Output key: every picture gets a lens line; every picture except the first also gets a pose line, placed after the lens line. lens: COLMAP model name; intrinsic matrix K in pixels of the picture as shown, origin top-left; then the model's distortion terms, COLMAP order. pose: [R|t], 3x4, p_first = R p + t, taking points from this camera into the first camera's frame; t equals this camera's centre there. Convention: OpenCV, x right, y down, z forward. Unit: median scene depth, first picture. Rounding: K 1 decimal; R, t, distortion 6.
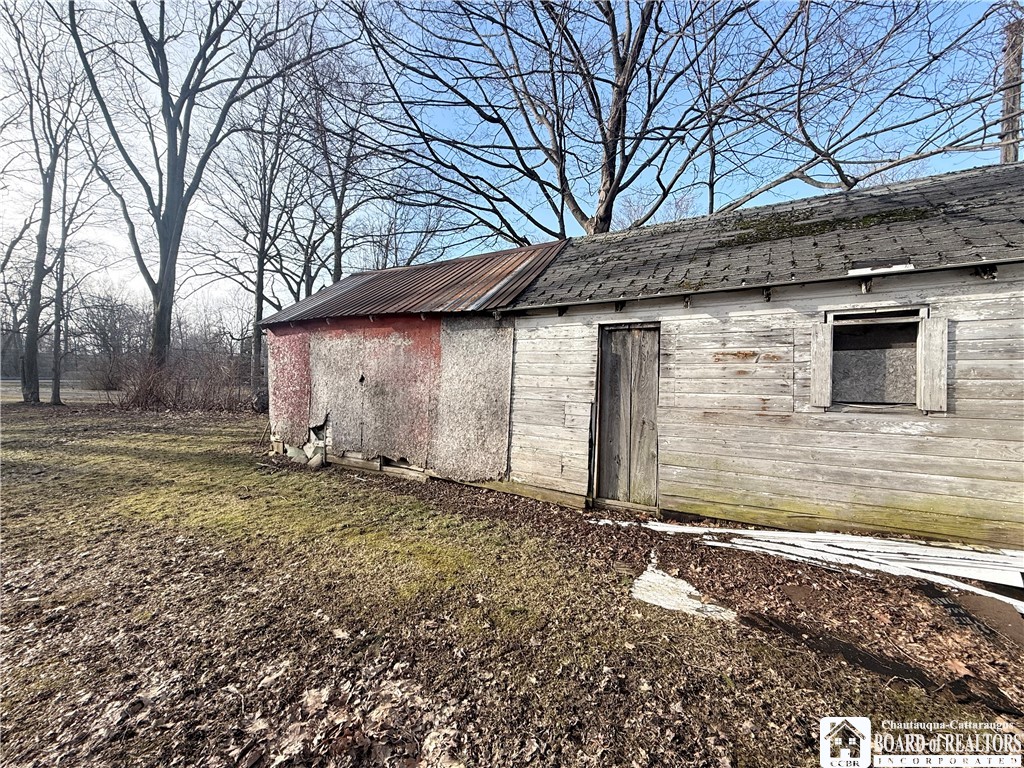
lens RADIAL K [[406.6, 0, 513.0], [0, 406.6, 381.1], [0, 0, 1]] dist [-0.000070, -0.000119]
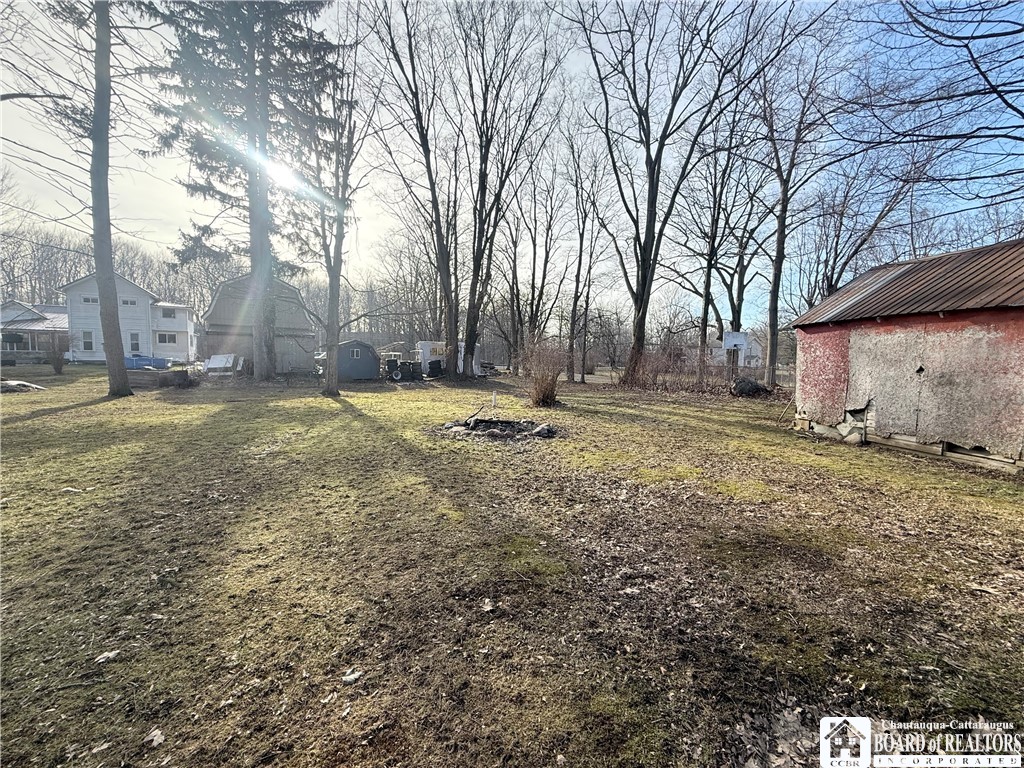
lens RADIAL K [[406.6, 0, 509.9], [0, 406.6, 378.8], [0, 0, 1]] dist [-0.000070, -0.000119]
pose [[0.575121, 0.037046, -0.817229, -0.098145], [-0.022618, 0.999312, 0.029383, 0.010380], [0.817755, 0.001585, 0.575564, -0.484516]]
